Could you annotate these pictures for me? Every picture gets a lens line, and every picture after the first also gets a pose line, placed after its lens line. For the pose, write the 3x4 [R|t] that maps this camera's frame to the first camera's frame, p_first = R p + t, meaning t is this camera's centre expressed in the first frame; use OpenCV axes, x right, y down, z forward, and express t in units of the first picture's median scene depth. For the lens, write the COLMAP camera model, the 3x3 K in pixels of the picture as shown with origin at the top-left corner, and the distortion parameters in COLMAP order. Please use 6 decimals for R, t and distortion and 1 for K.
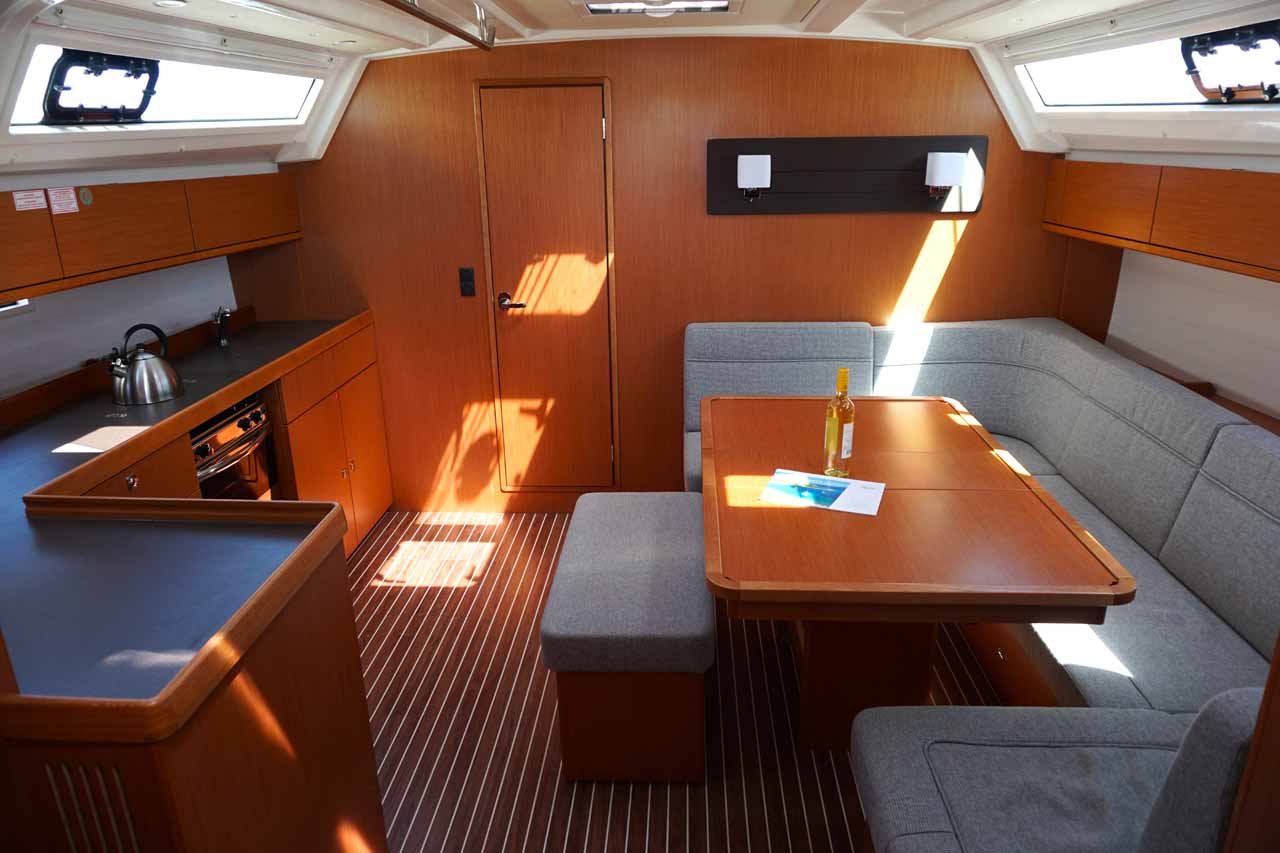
lens RADIAL K [[863.6, 0, 630.5], [0, 863.6, 422.4], [0, 0, 1]] dist [-0.017729, 0.004922]
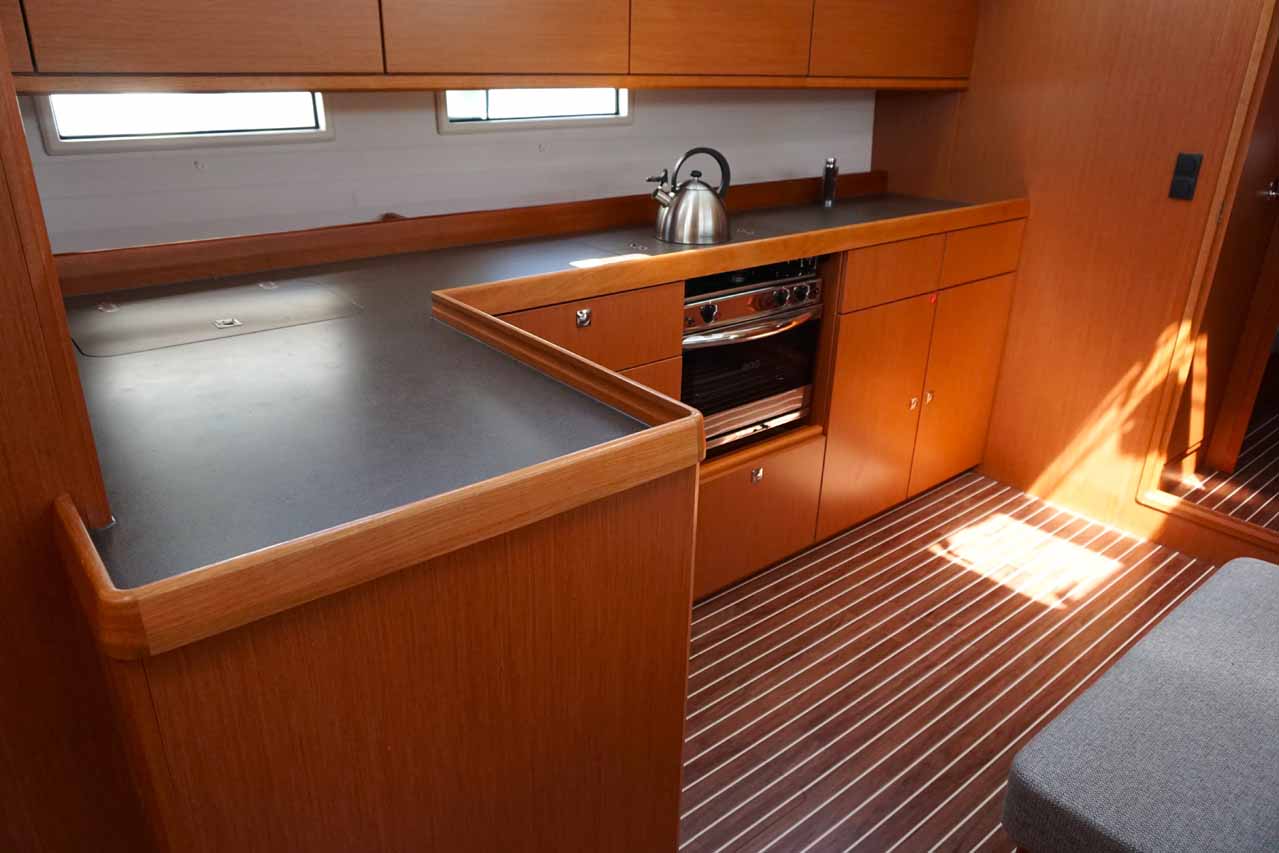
lens RADIAL K [[862.9, 0, 681.5], [0, 862.9, 416.4], [0, 0, 1]] dist [-0.017729, 0.004922]
pose [[0.686278, 0.310411, -0.657775, 0.029256], [-0.262017, 0.949148, 0.174542, -0.006889], [0.678506, 0.052564, 0.732712, 0.301568]]
